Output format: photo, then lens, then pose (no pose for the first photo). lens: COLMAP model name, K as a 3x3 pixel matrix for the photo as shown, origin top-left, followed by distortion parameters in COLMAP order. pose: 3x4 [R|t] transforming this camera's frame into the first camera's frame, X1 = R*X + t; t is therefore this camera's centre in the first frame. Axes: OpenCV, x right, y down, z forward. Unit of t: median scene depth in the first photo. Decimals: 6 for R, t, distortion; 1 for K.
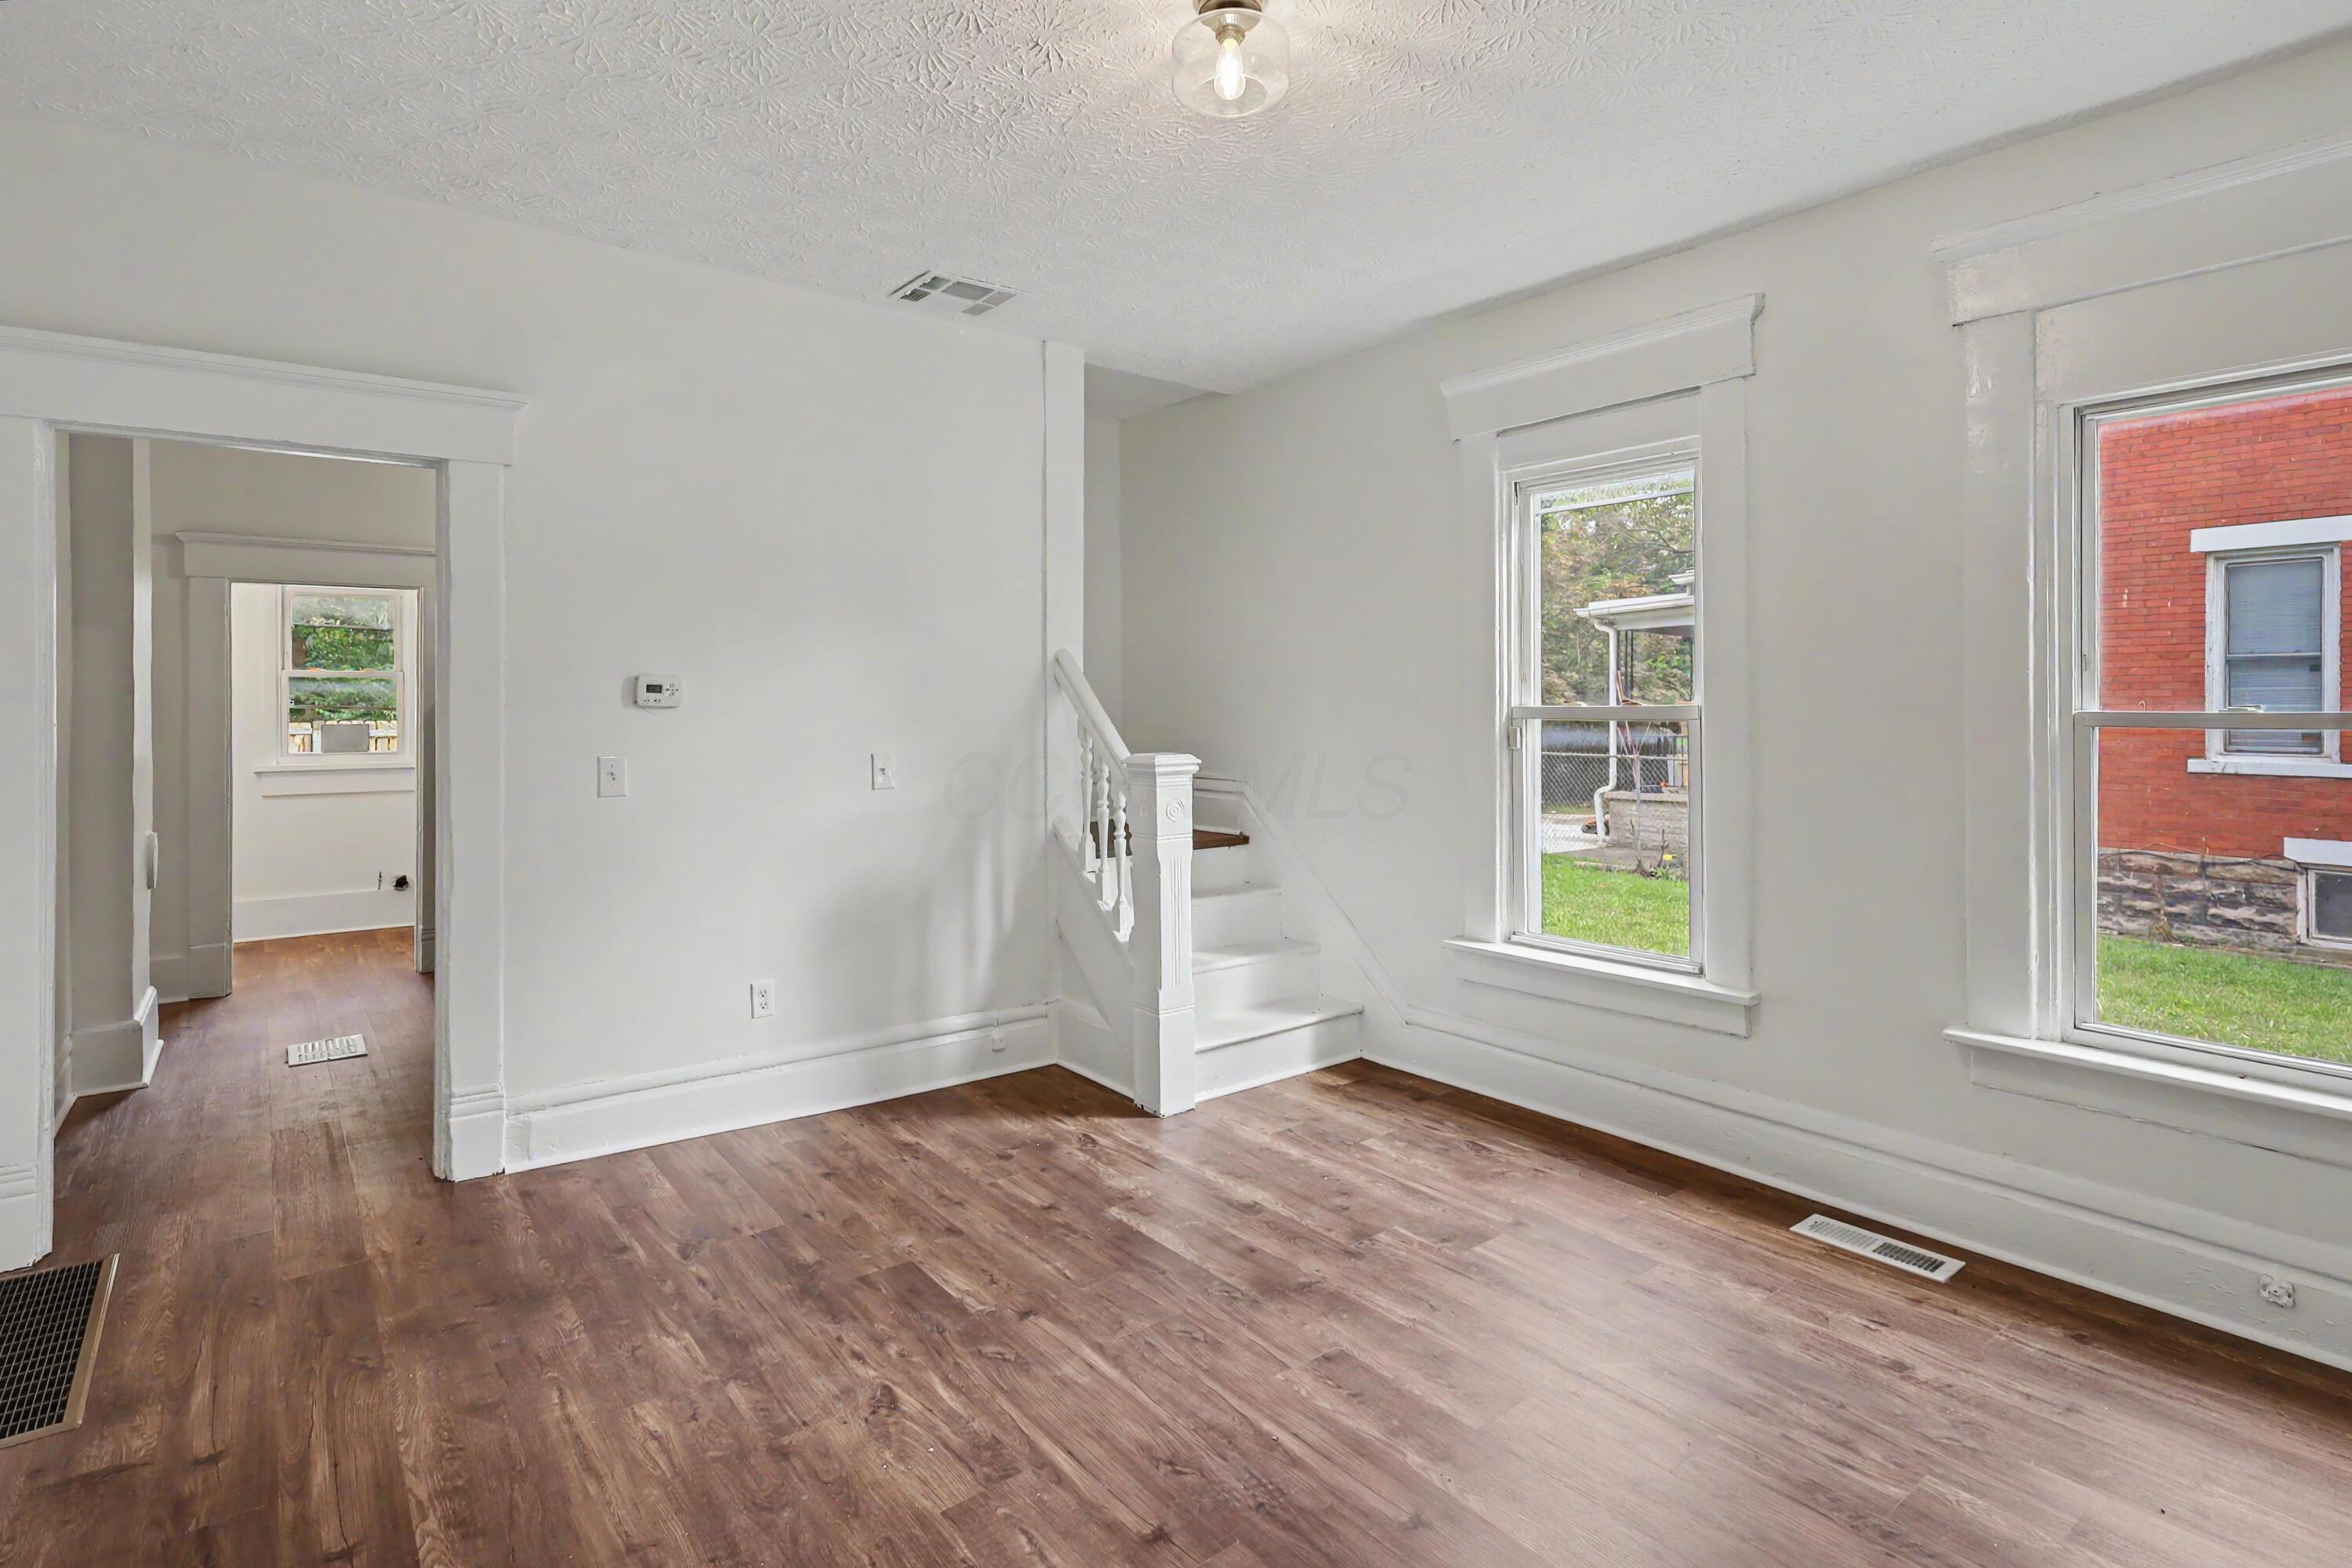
lens RADIAL K [[1184.3, 0, 1173.7], [0, 1184.3, 704.4], [0, 0, 1]] dist [0.001568, 0.001387]
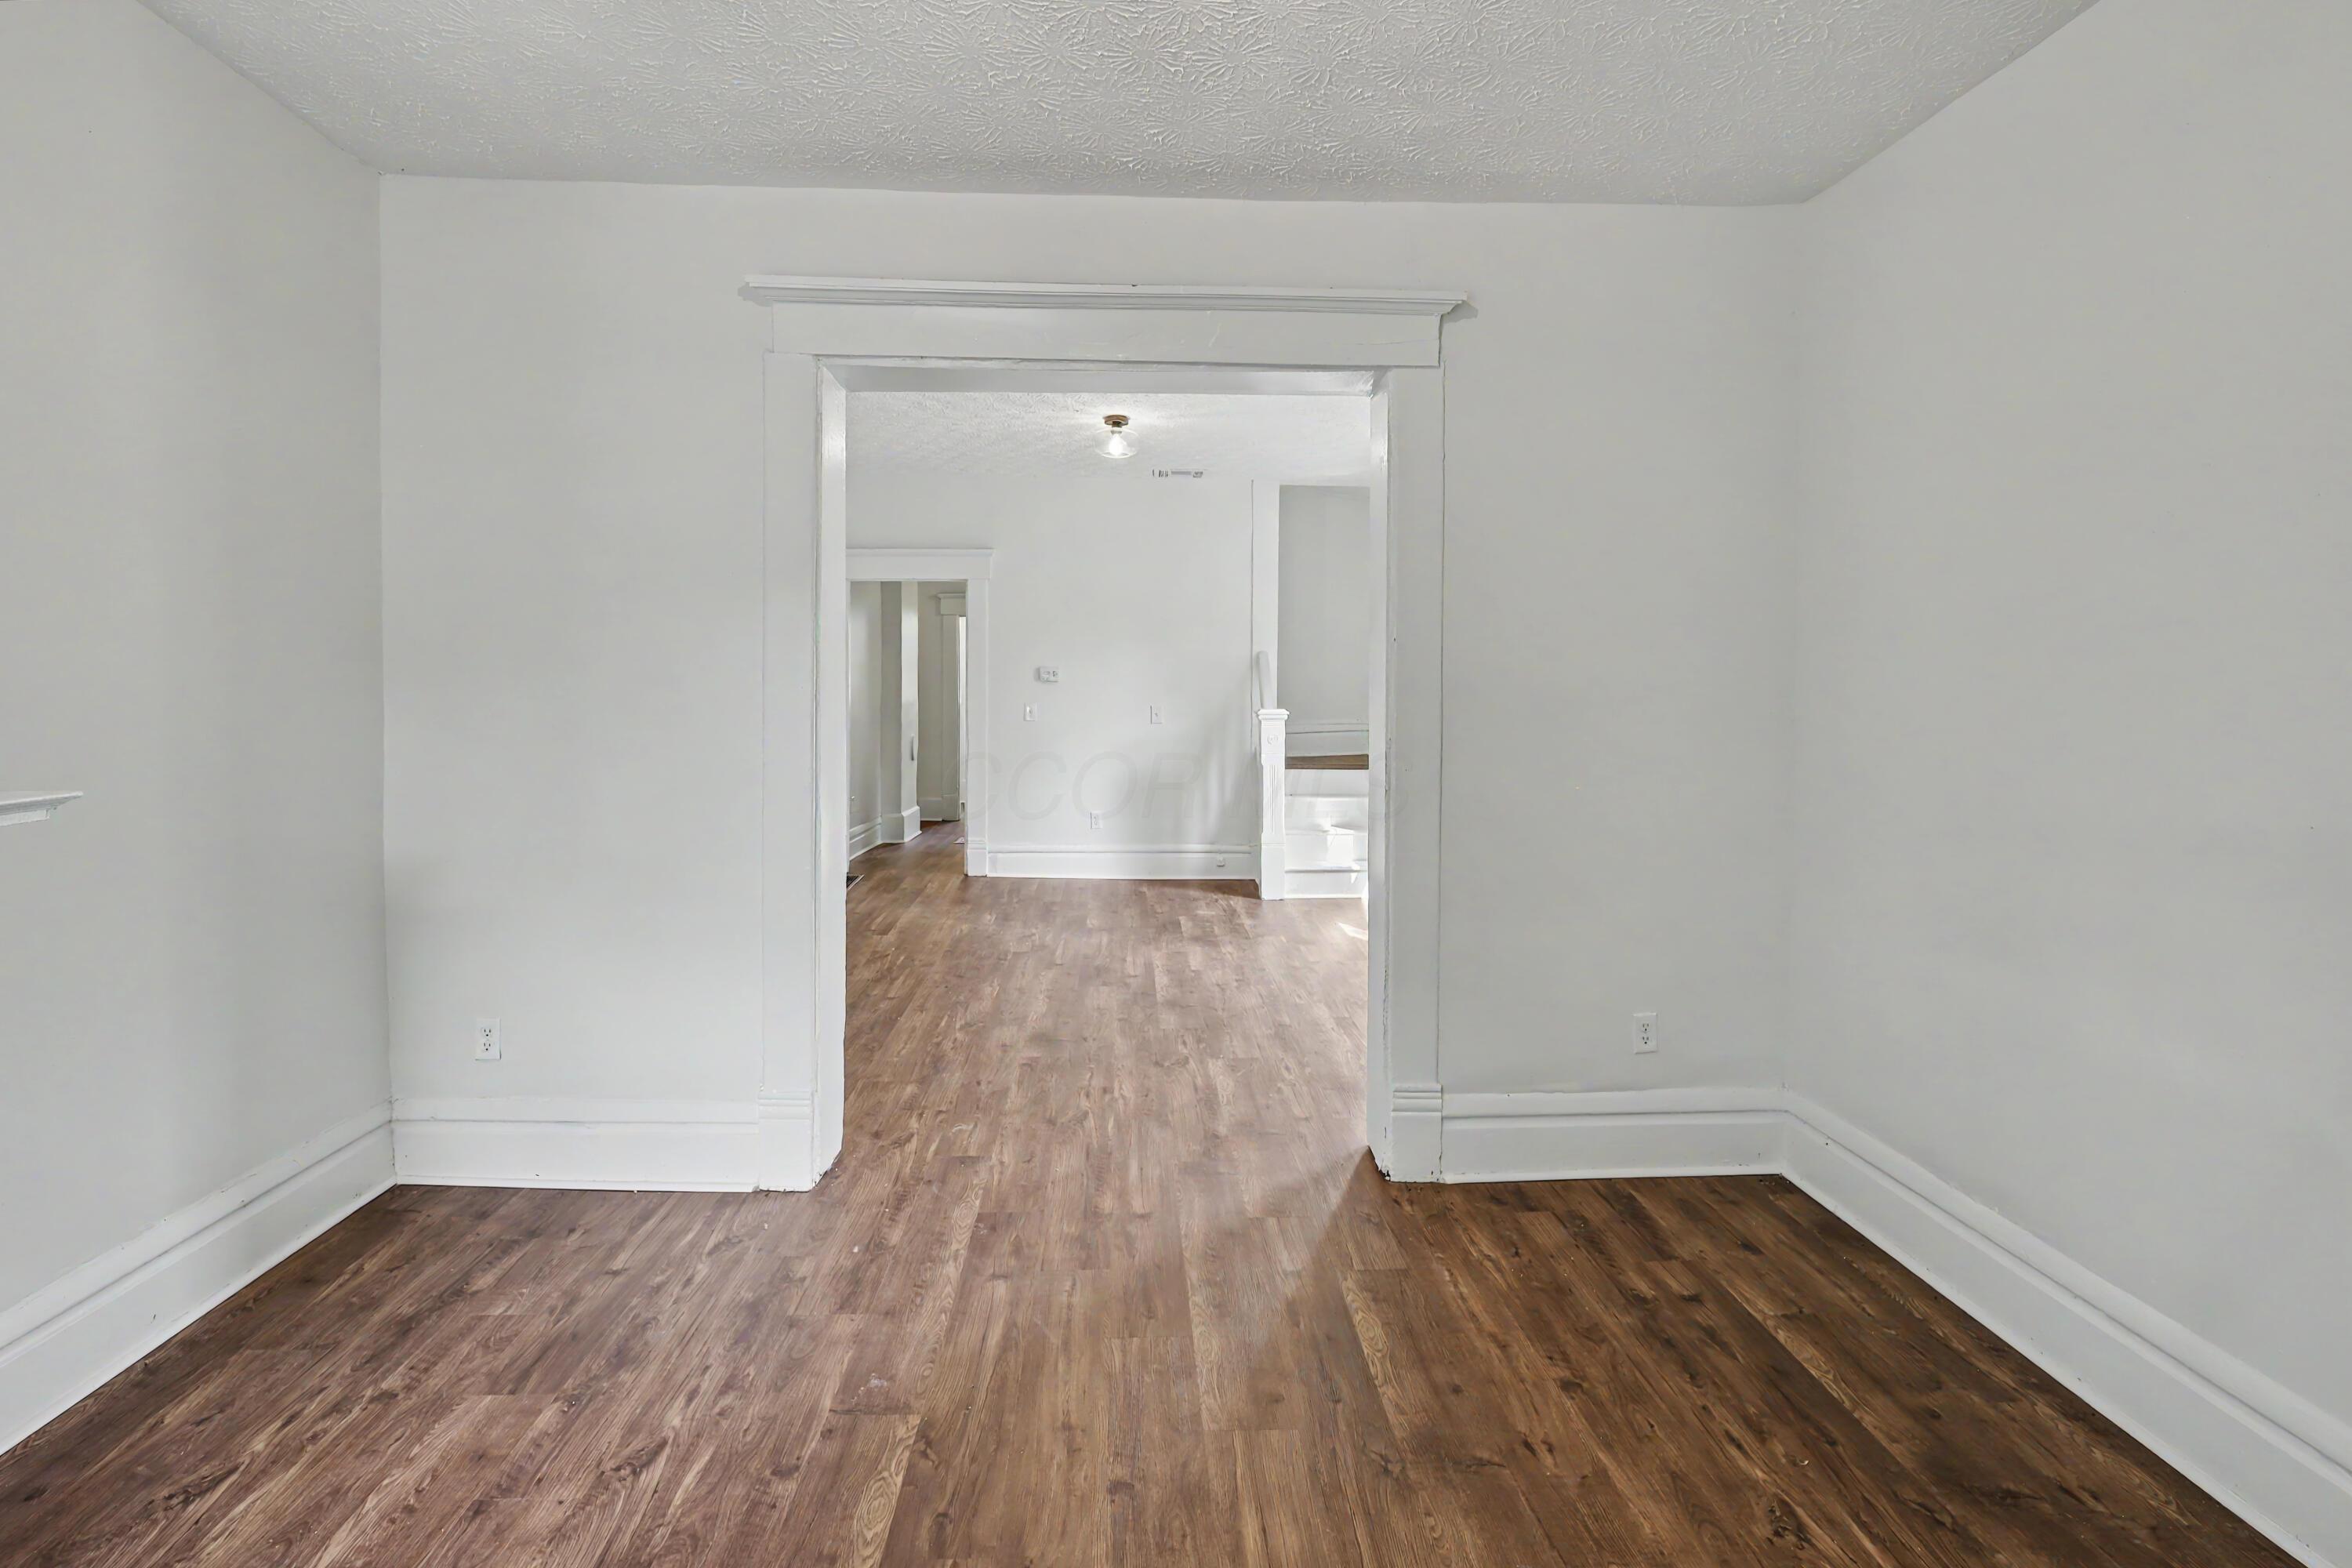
lens RADIAL K [[1167.2, 0, 1175.7], [0, 1167.2, 685.6], [0, 0, 1]] dist [0.000365, 0.001080]
pose [[0.817864, 0.010136, -0.575322, 1.176623], [-0.005097, 0.999933, 0.010370, -0.016120], [0.575389, -0.005549, 0.817861, -0.752682]]
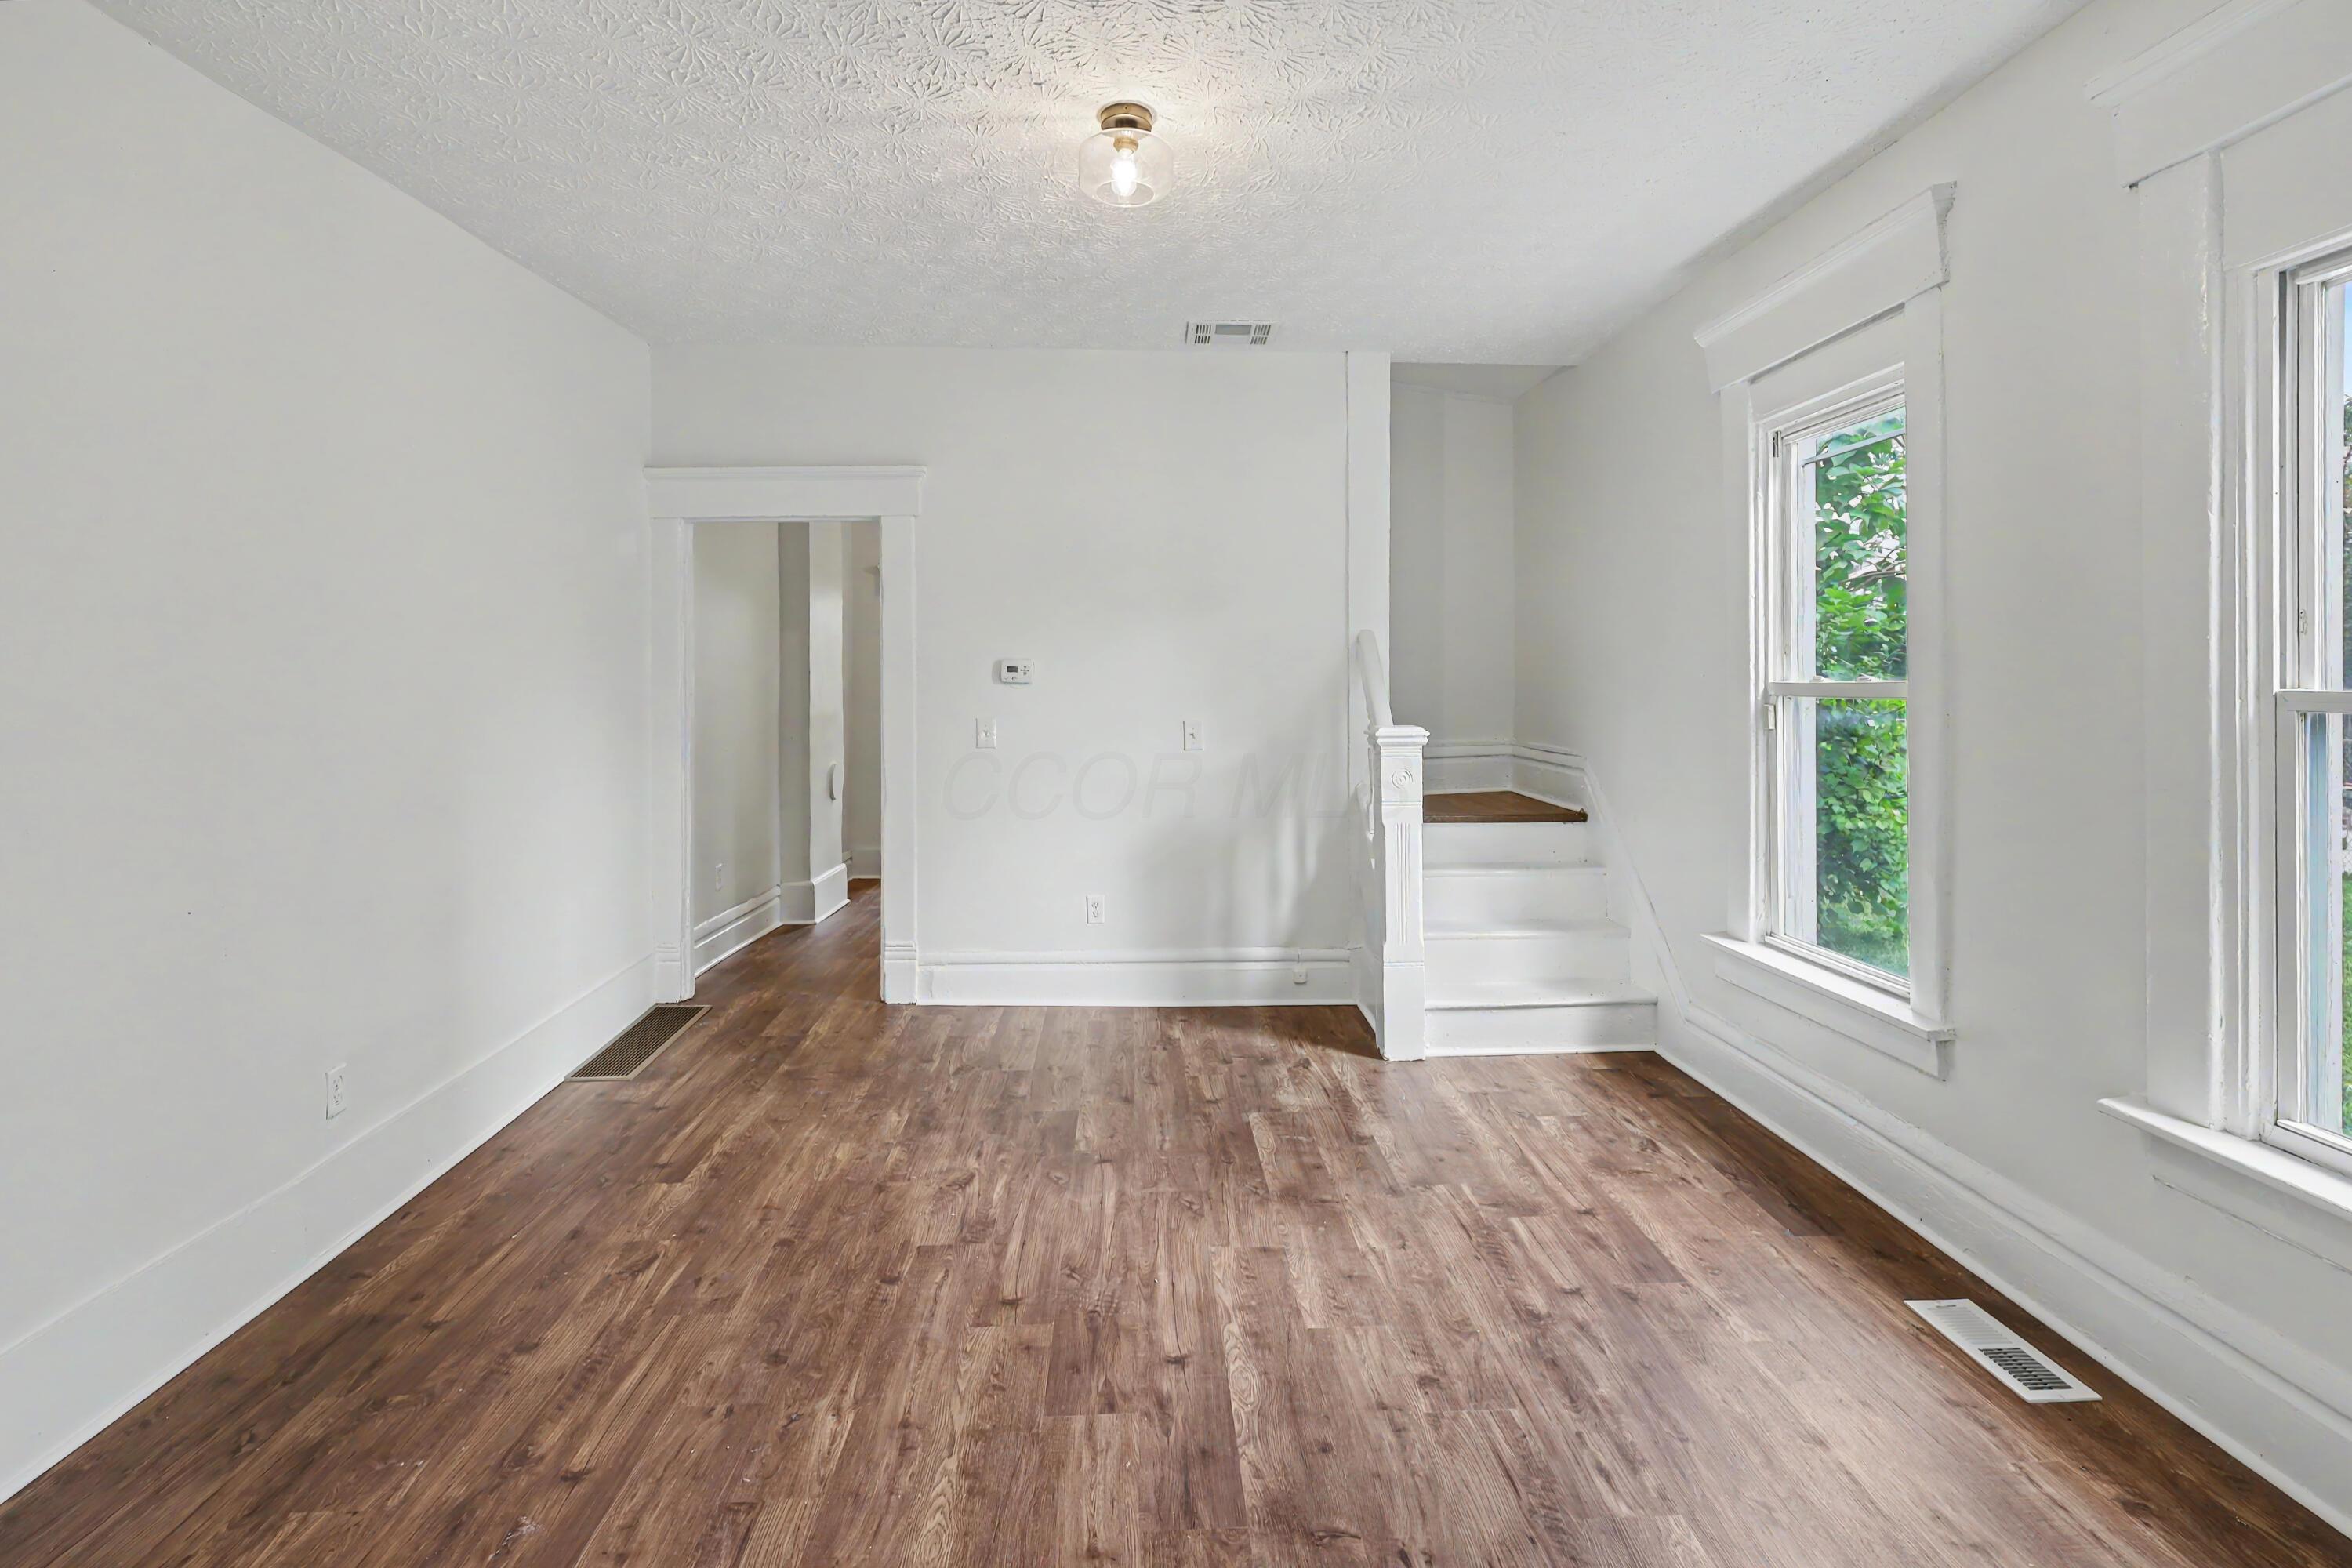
lens RADIAL K [[1167.2, 0, 1175.7], [0, 1167.2, 685.6], [0, 0, 1]] dist [0.000365, 0.001080]
pose [[0.814750, 0.001330, -0.579811, 0.563744], [0.003114, 0.999973, 0.006670, -0.003700], [0.579804, -0.007240, 0.814724, 0.022086]]
